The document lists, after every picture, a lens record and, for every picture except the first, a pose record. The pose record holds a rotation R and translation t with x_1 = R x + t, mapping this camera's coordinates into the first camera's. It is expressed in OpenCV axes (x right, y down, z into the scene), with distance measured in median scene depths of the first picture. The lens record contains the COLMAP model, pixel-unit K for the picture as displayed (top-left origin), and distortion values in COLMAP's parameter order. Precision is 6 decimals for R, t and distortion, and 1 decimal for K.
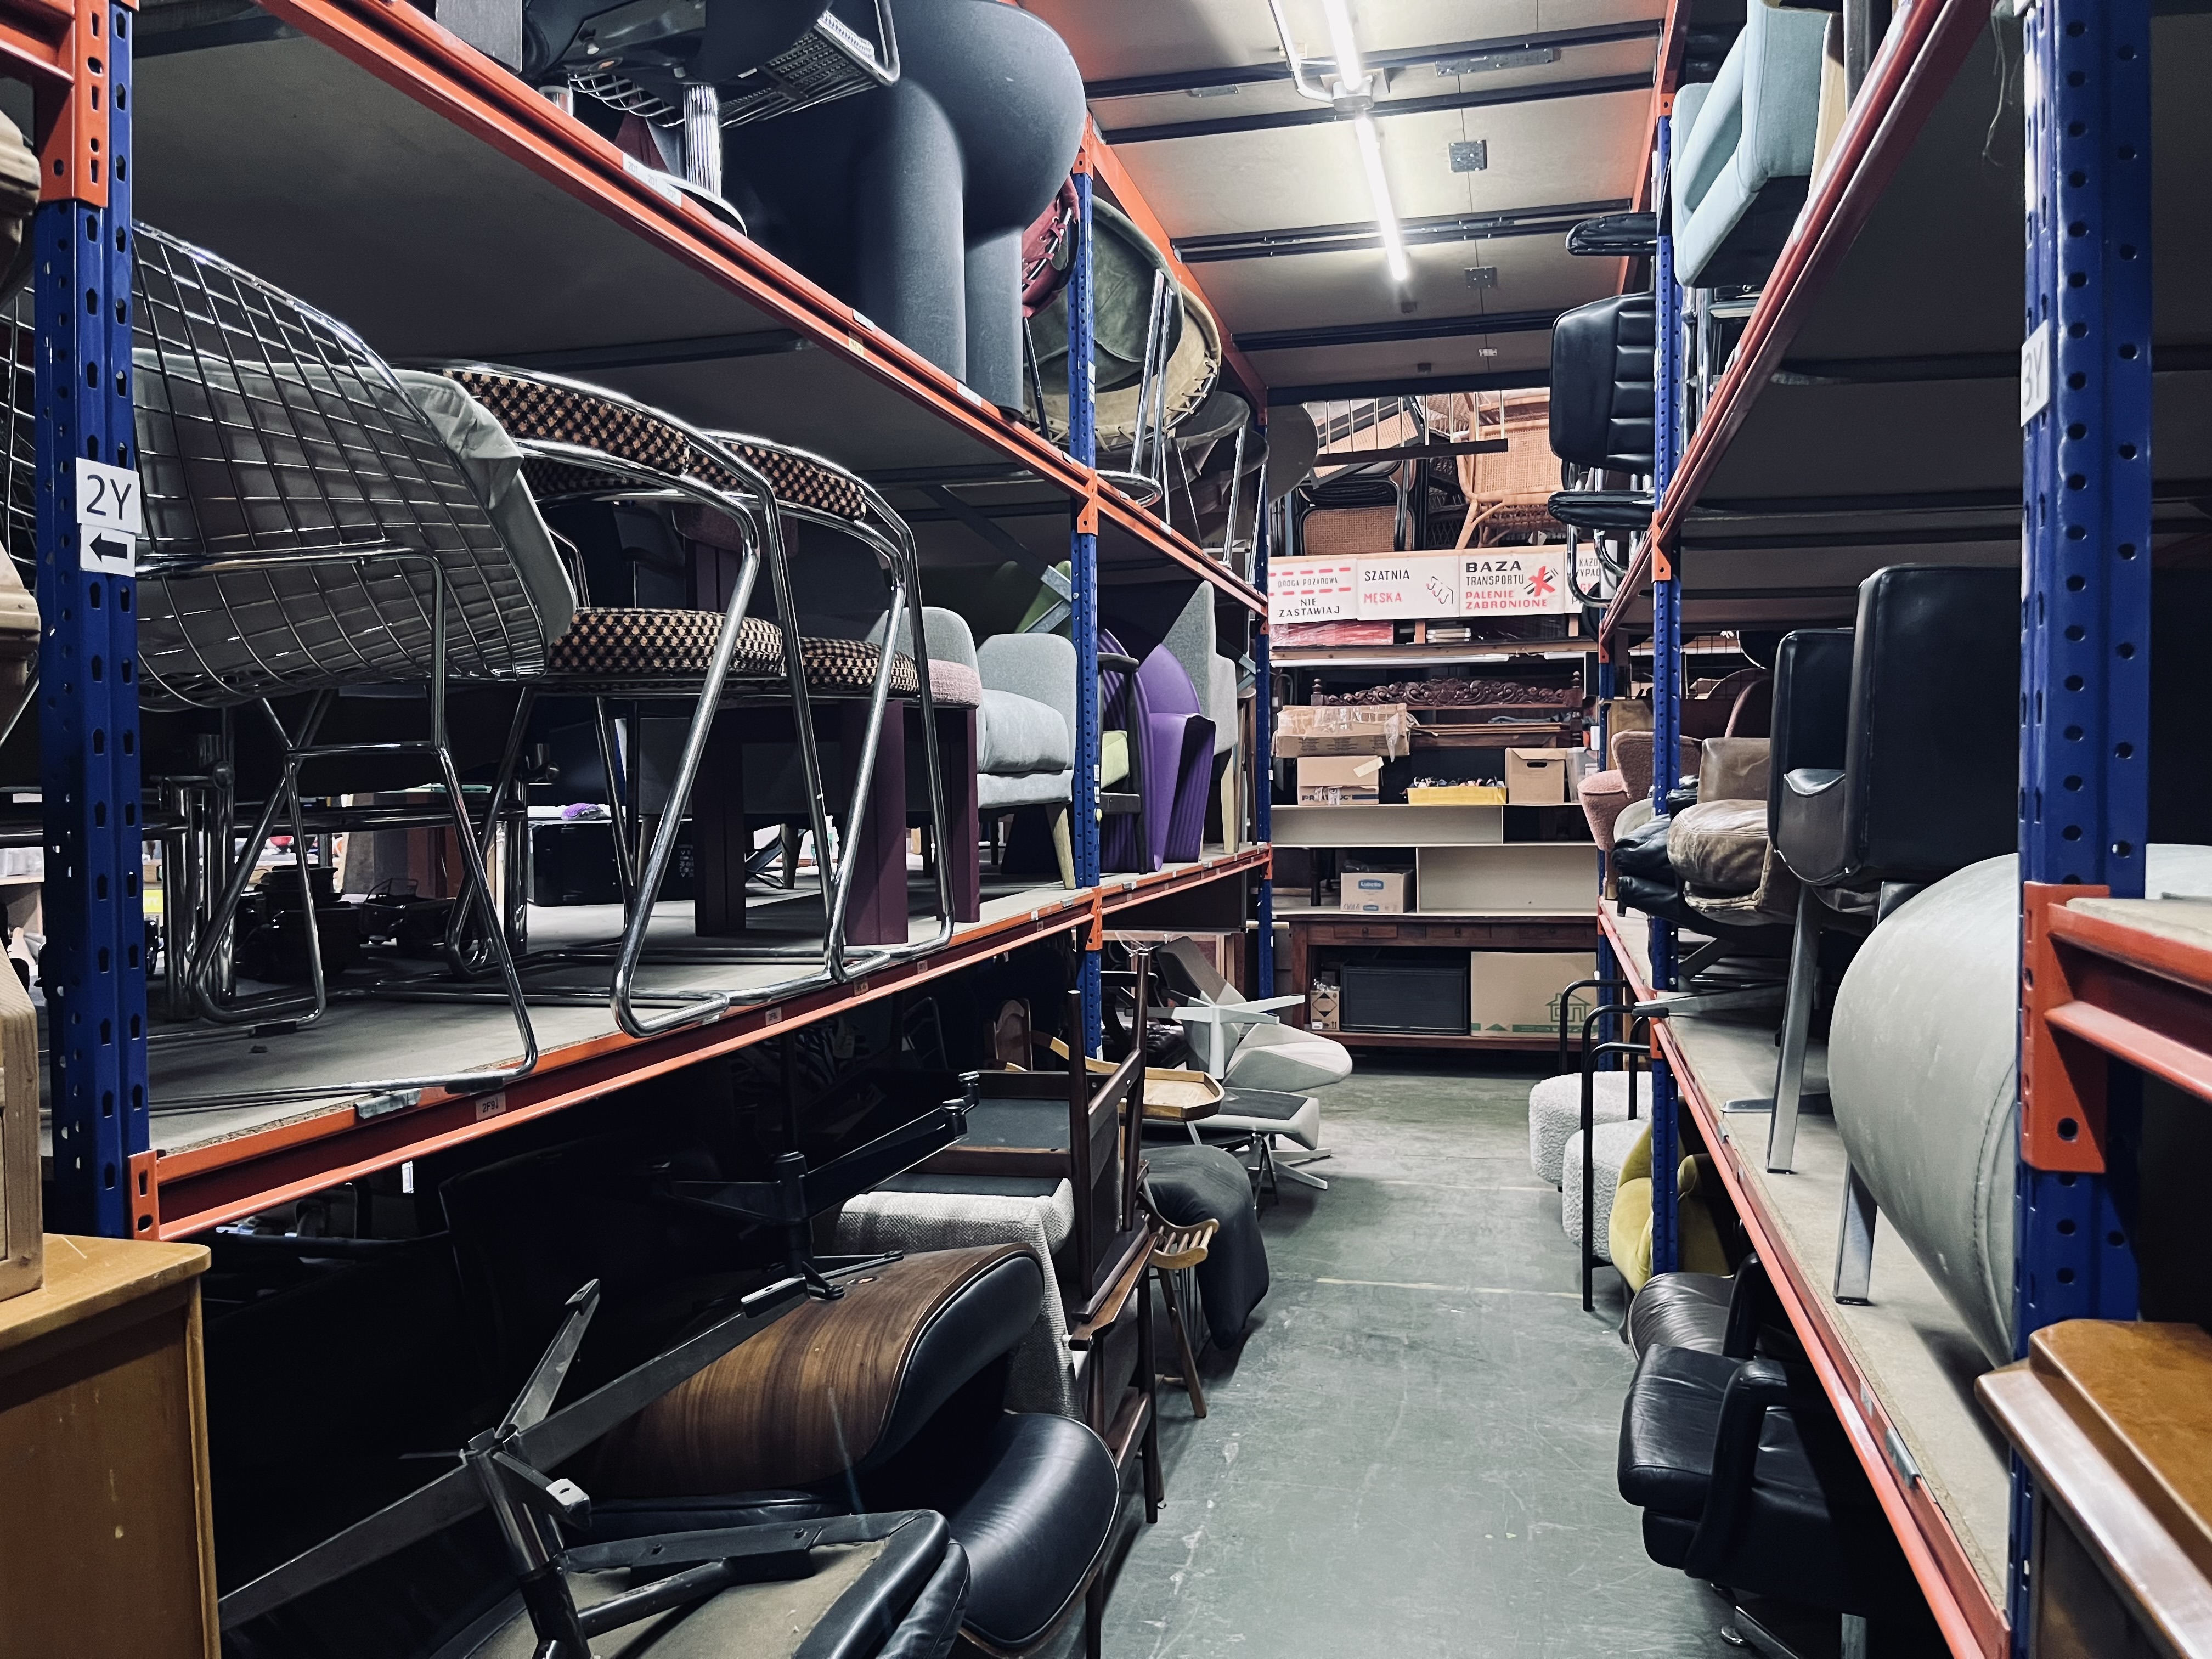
lens RADIAL K [[1647.7, 0, 1113.2], [0, 1647.7, 842.5], [0, 0, 1]] dist [0.049830, -0.000485]
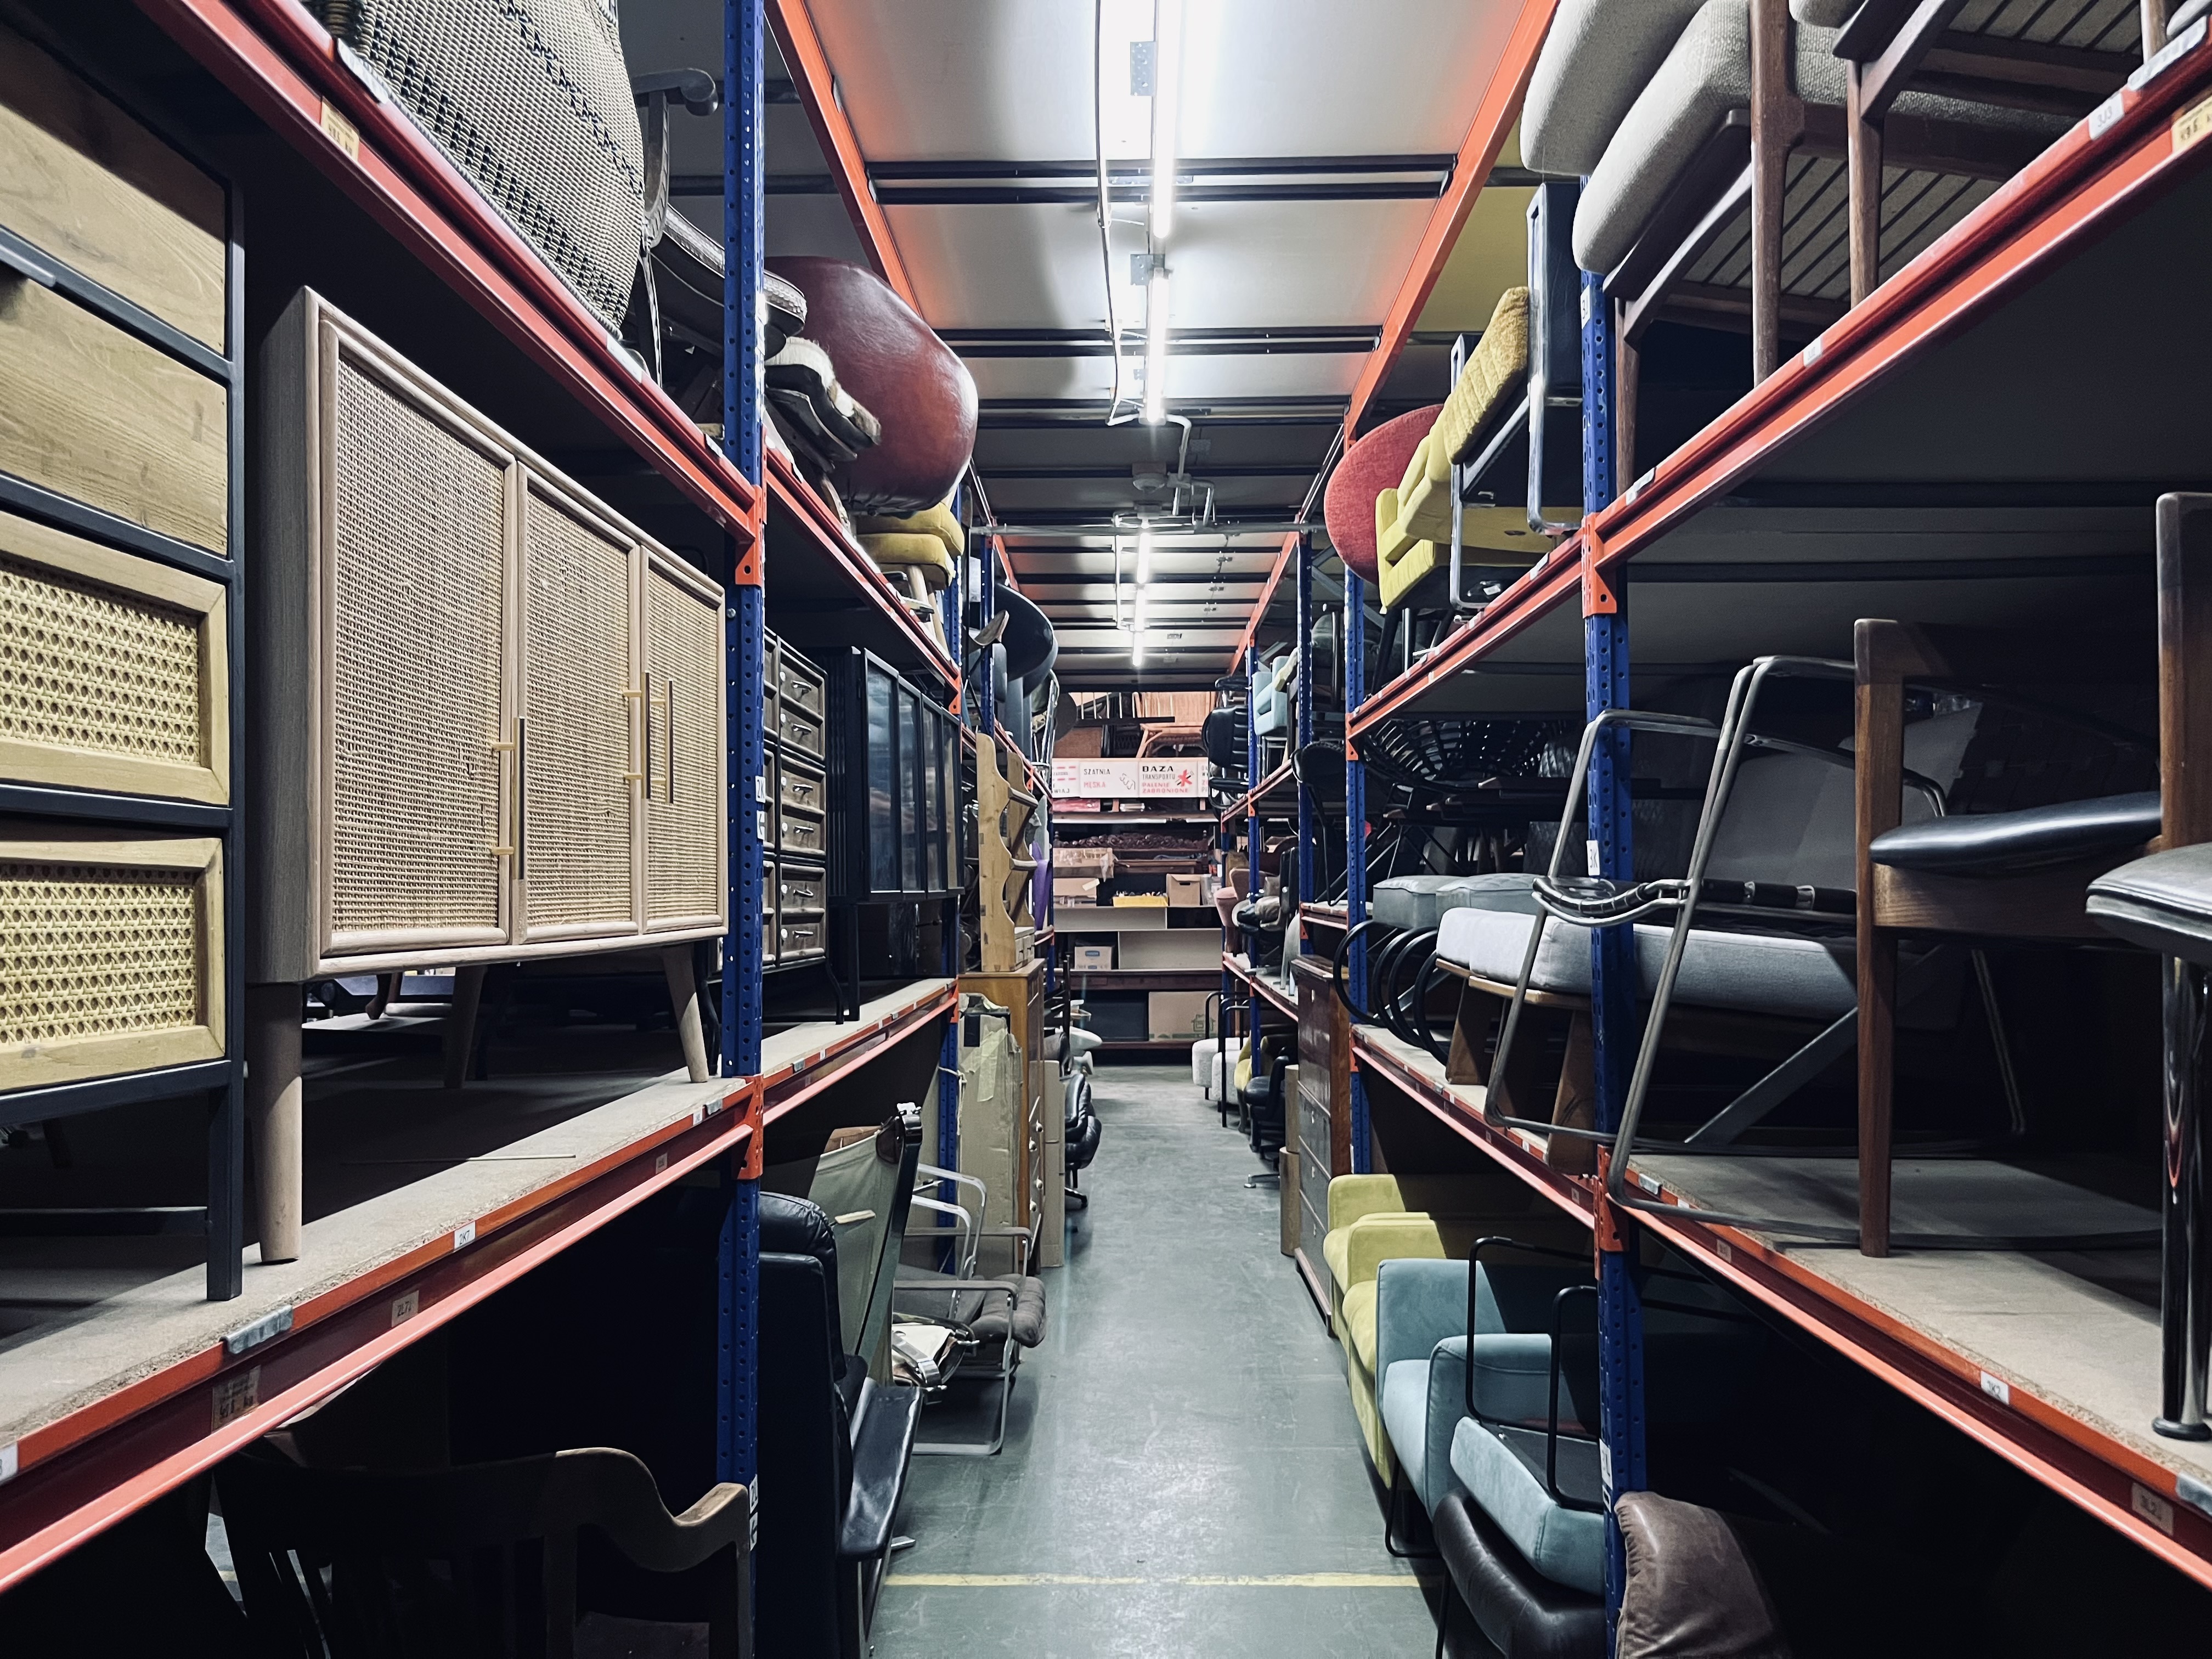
lens RADIAL K [[1647.7, 0, 1099.1], [0, 1647.7, 821.1], [0, 0, 1]] dist [0.049830, -0.000485]
pose [[0.974208, 0.011370, 0.225364, -0.224175], [0.007363, 0.996596, -0.082111, 0.029190], [-0.225531, 0.081653, 0.970808, -0.673657]]
